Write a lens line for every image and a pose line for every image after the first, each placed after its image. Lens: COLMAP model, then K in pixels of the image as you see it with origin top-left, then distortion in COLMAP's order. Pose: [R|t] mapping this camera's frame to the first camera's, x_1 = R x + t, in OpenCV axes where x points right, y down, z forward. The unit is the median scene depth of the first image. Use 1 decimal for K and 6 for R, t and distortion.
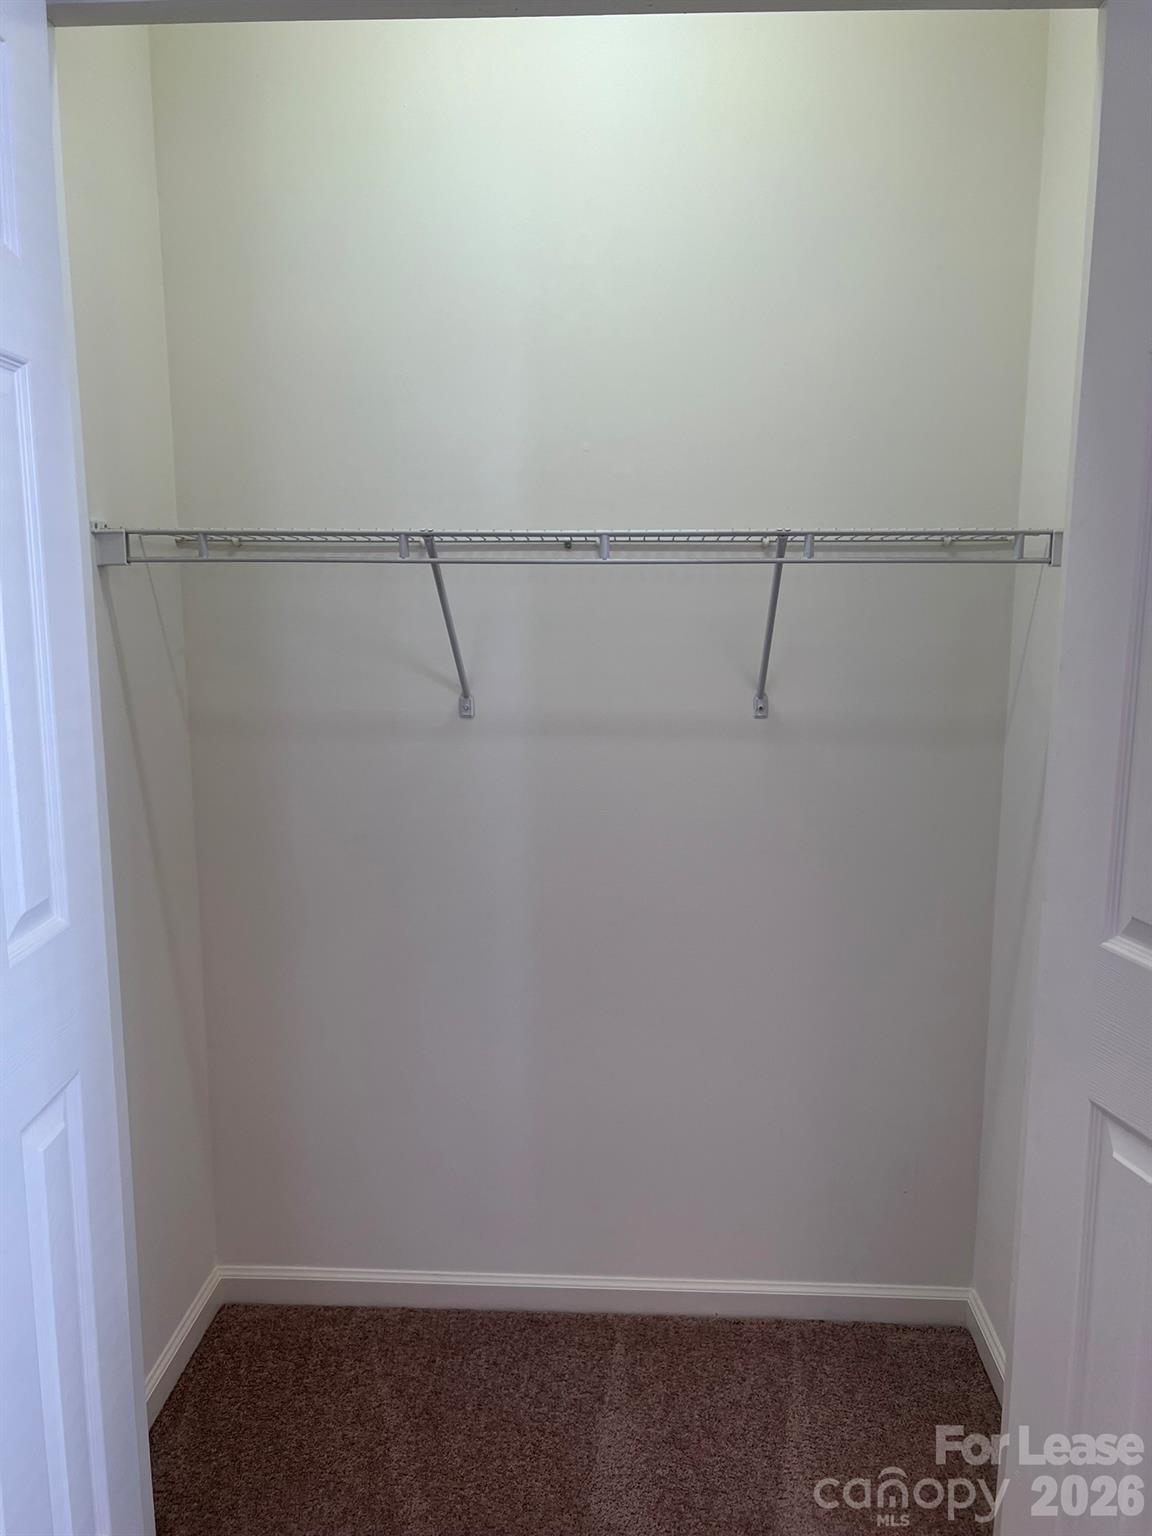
lens RADIAL K [[1154.3, 0, 581.5], [0, 1154.3, 771.8], [0, 0, 1]] dist [0.045492, -0.001061]
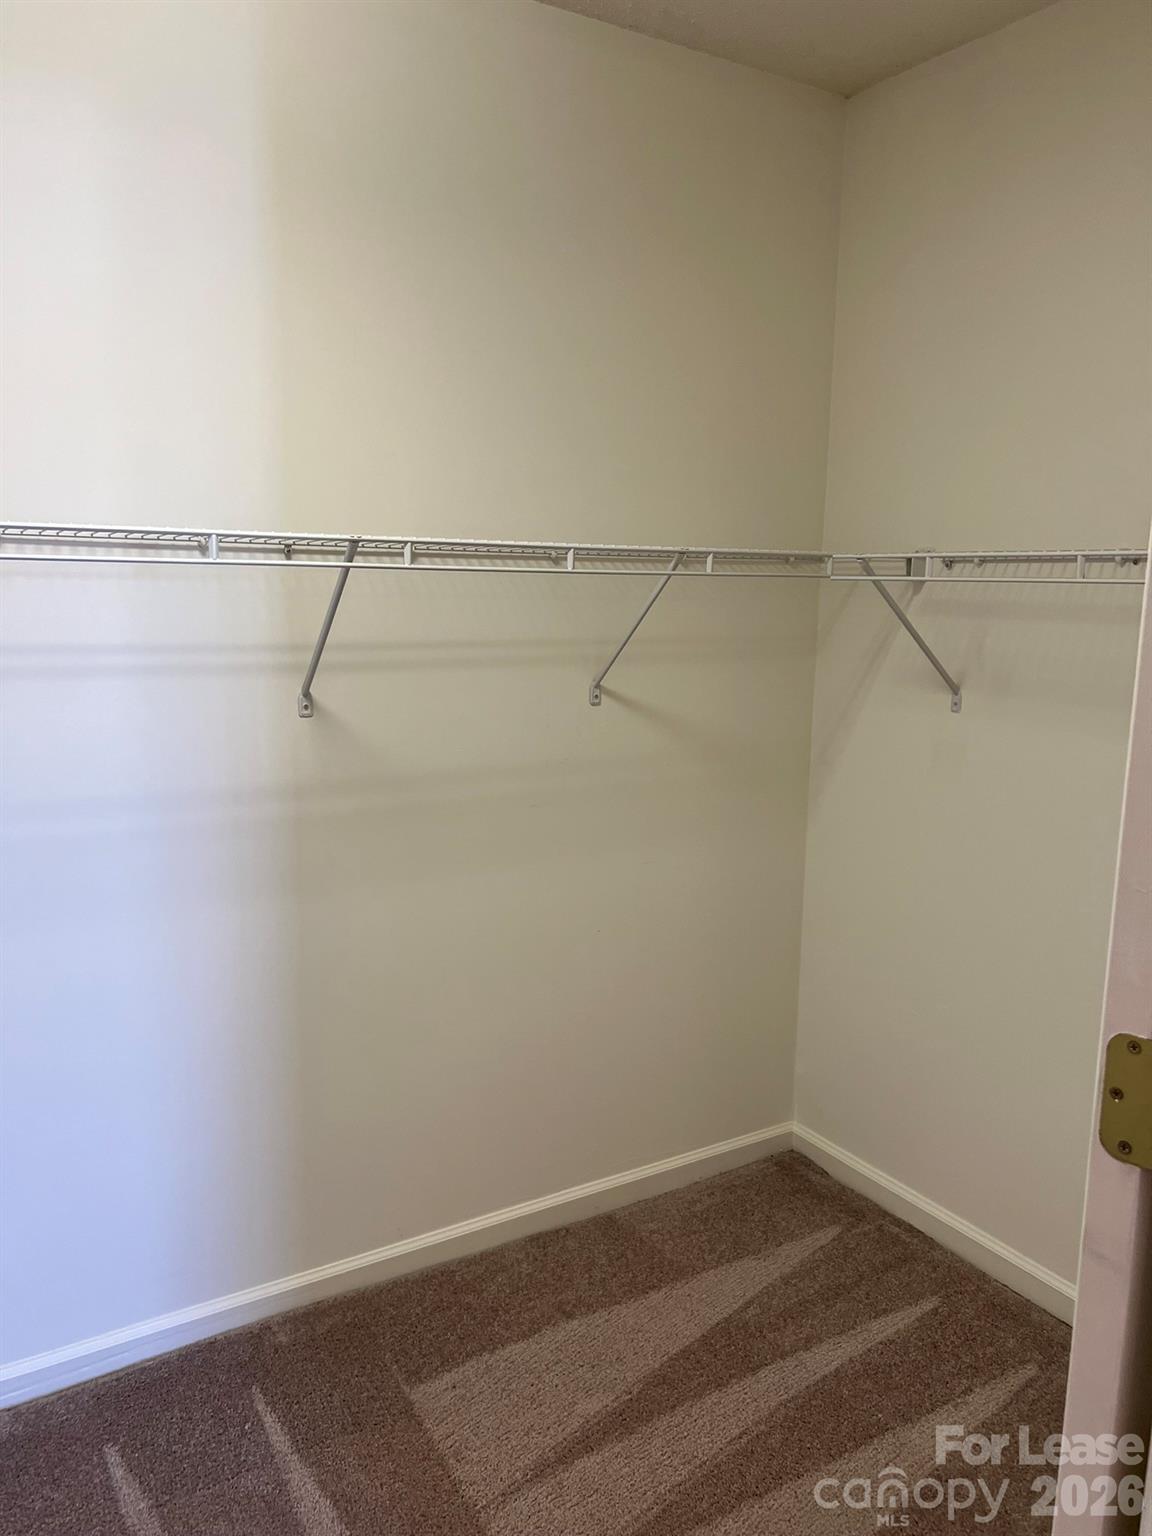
lens RADIAL K [[1154.3, 0, 577.1], [0, 1154.3, 765.4], [0, 0, 1]] dist [0.045492, -0.001061]
pose [[0.821682, -0.077172, 0.564698, -0.530283], [0.080801, 0.996556, 0.018617, -0.006454], [-0.564190, 0.030331, 0.825088, 0.032050]]
